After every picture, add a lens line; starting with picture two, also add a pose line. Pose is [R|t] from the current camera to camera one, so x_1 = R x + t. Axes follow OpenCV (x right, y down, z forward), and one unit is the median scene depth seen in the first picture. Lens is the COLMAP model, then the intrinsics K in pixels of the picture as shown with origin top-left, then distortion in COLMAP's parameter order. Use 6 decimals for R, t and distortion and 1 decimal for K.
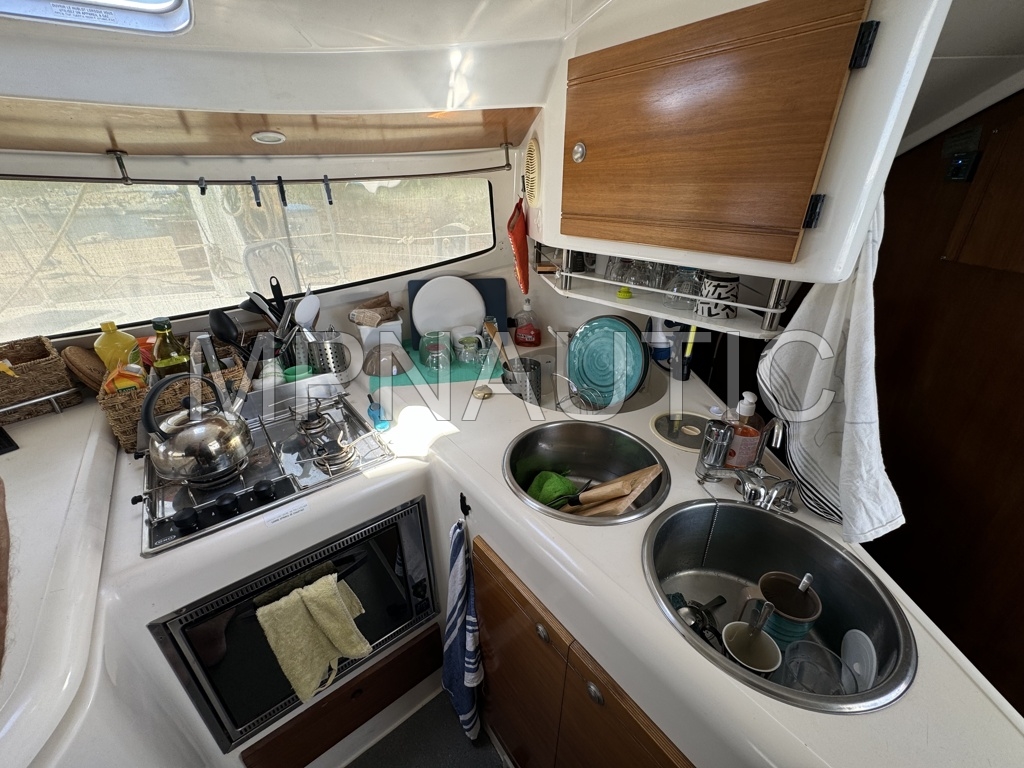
lens RADIAL K [[412.6, 0, 512.0], [0, 412.6, 384.0], [0, 0, 1]] dist [-0.000183, 0.000140]
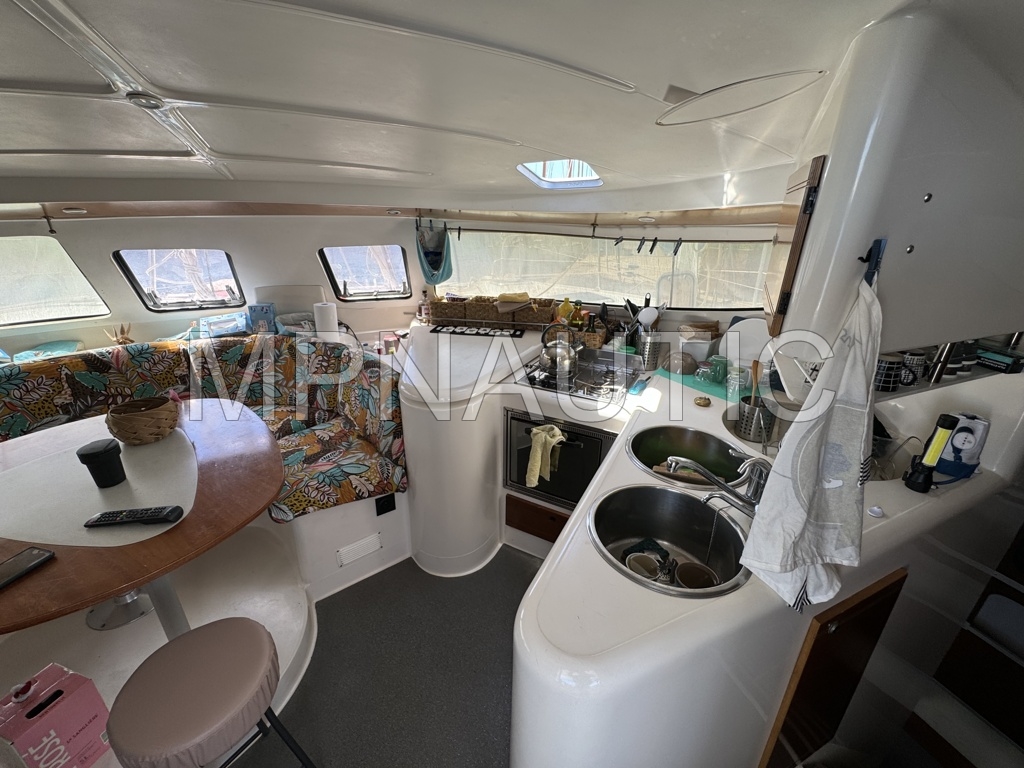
lens RADIAL K [[412.6, 0, 512.0], [0, 412.6, 384.0], [0, 0, 1]] dist [-0.000183, 0.000140]
pose [[0.397332, 0.353241, -0.846964, 1.005834], [-0.399533, 0.897470, 0.186874, -0.038588], [0.826136, 0.264138, 0.497725, -0.223436]]
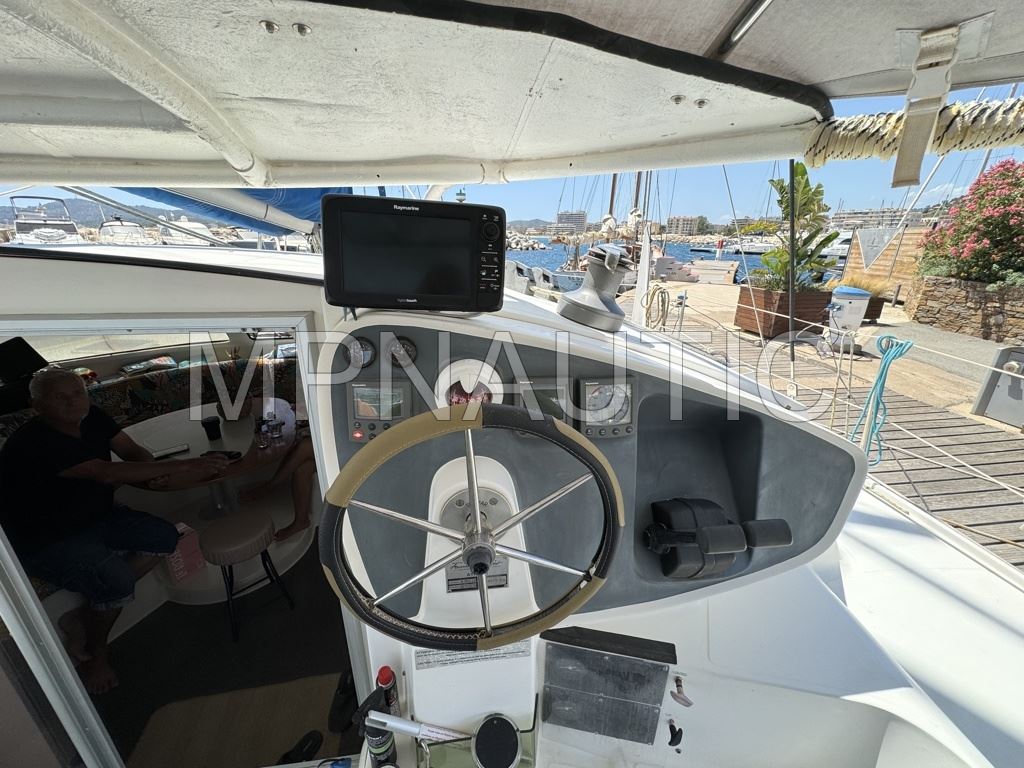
lens RADIAL K [[412.6, 0, 512.0], [0, 412.6, 384.0], [0, 0, 1]] dist [-0.000183, 0.000140]
pose [[0.202305, 0.356314, -0.912202, 2.214183], [-0.434690, 0.867348, 0.242390, -0.797071], [0.877564, 0.347488, 0.330355, 0.150474]]
